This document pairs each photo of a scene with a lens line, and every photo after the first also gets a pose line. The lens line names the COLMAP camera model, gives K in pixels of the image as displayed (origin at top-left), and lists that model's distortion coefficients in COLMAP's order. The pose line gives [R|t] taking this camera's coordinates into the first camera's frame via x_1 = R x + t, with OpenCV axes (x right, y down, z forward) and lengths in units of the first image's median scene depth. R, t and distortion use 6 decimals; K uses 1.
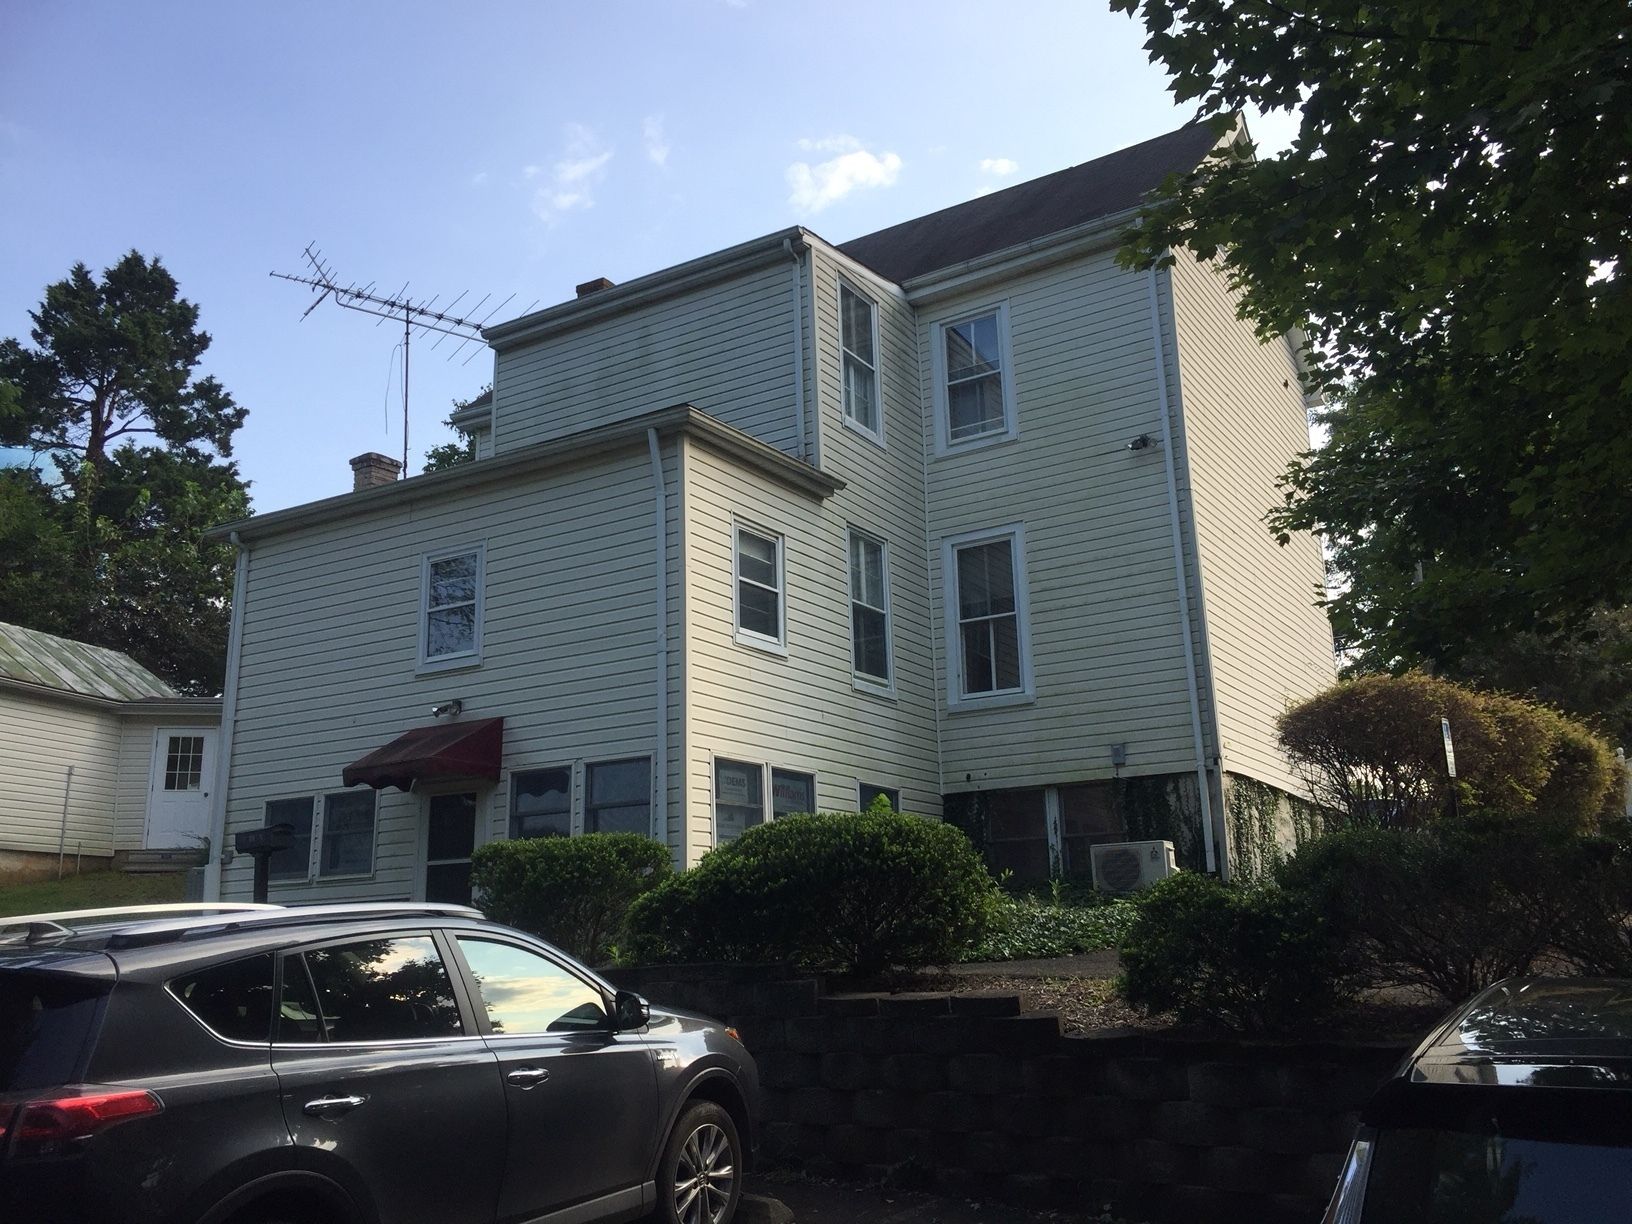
lens RADIAL K [[1409.5, 0, 816.0], [0, 1409.5, 612.0], [0, 0, 1]] dist [0.058343, -0.089690]
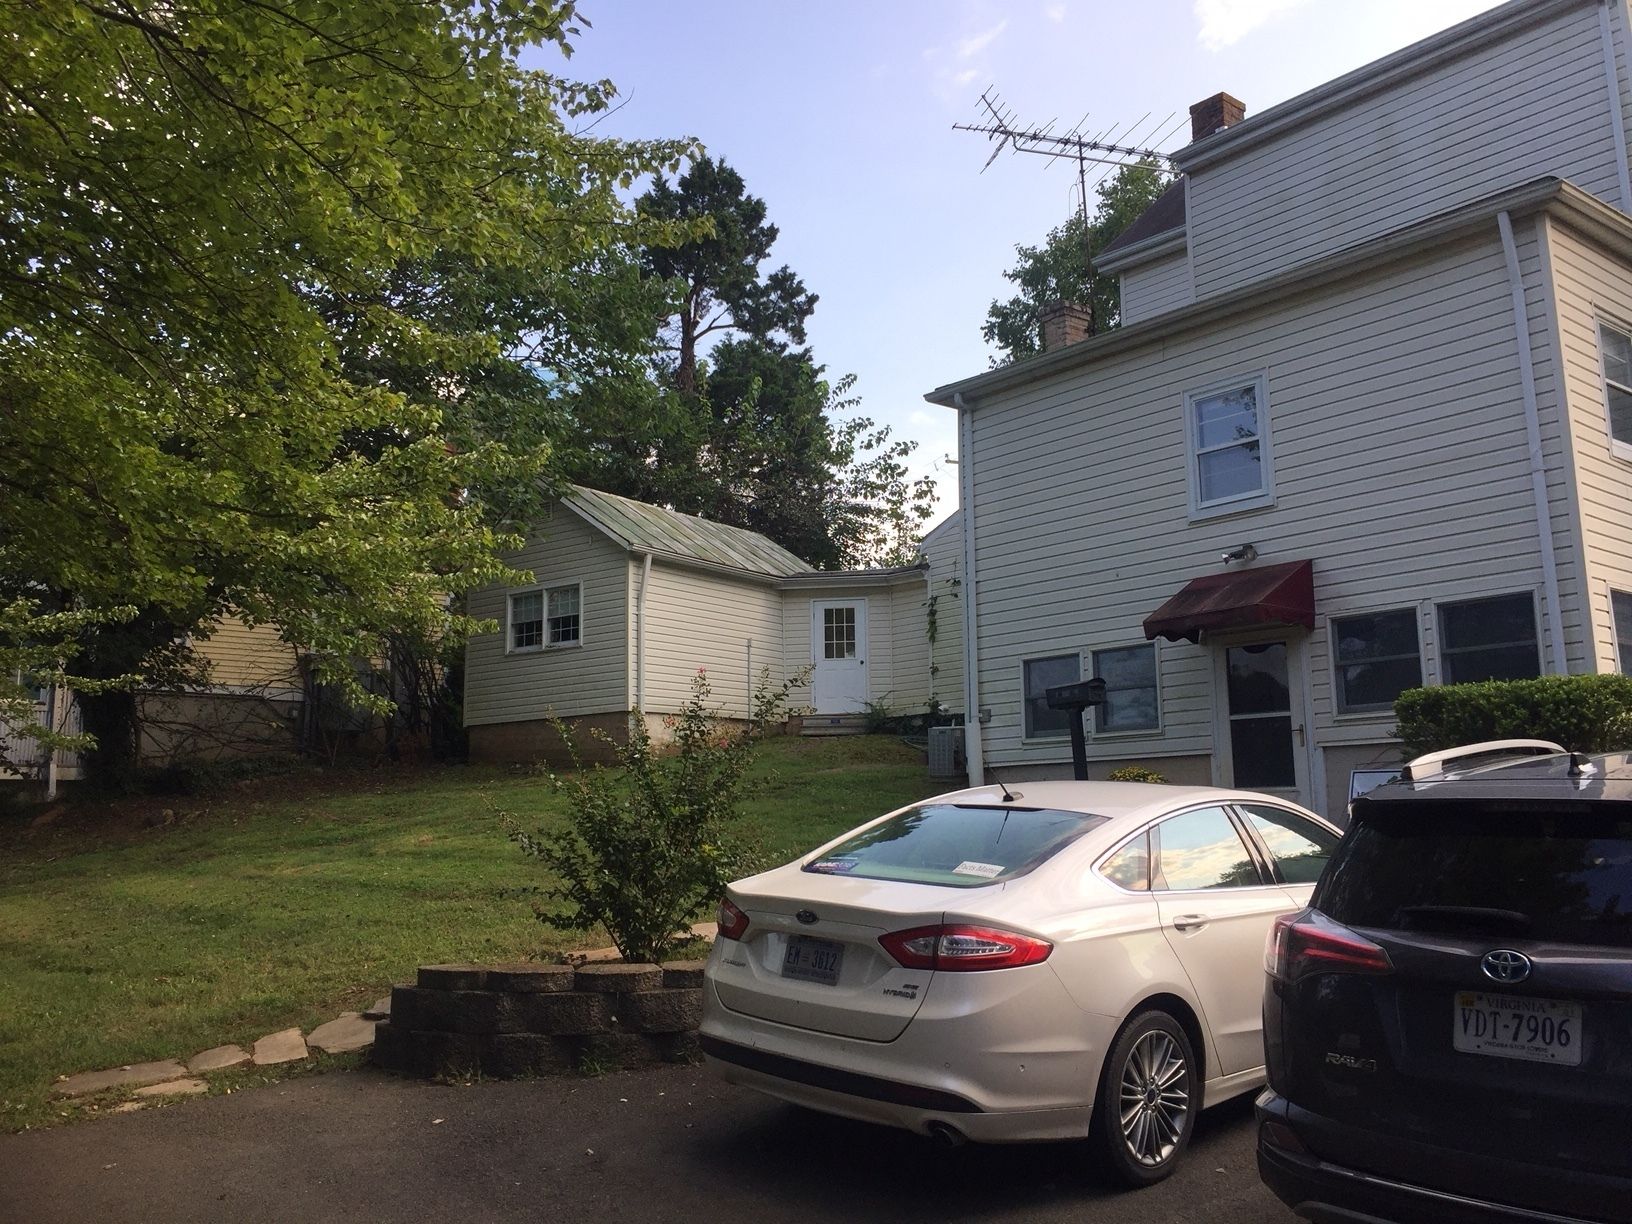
lens RADIAL K [[1409.5, 0, 816.0], [0, 1409.5, 612.0], [0, 0, 1]] dist [0.058343, -0.089690]
pose [[0.944728, -0.042554, -0.325083, -0.129083], [0.072395, 0.994142, 0.080251, 0.006422], [0.319763, -0.099350, 0.942274, 0.015250]]
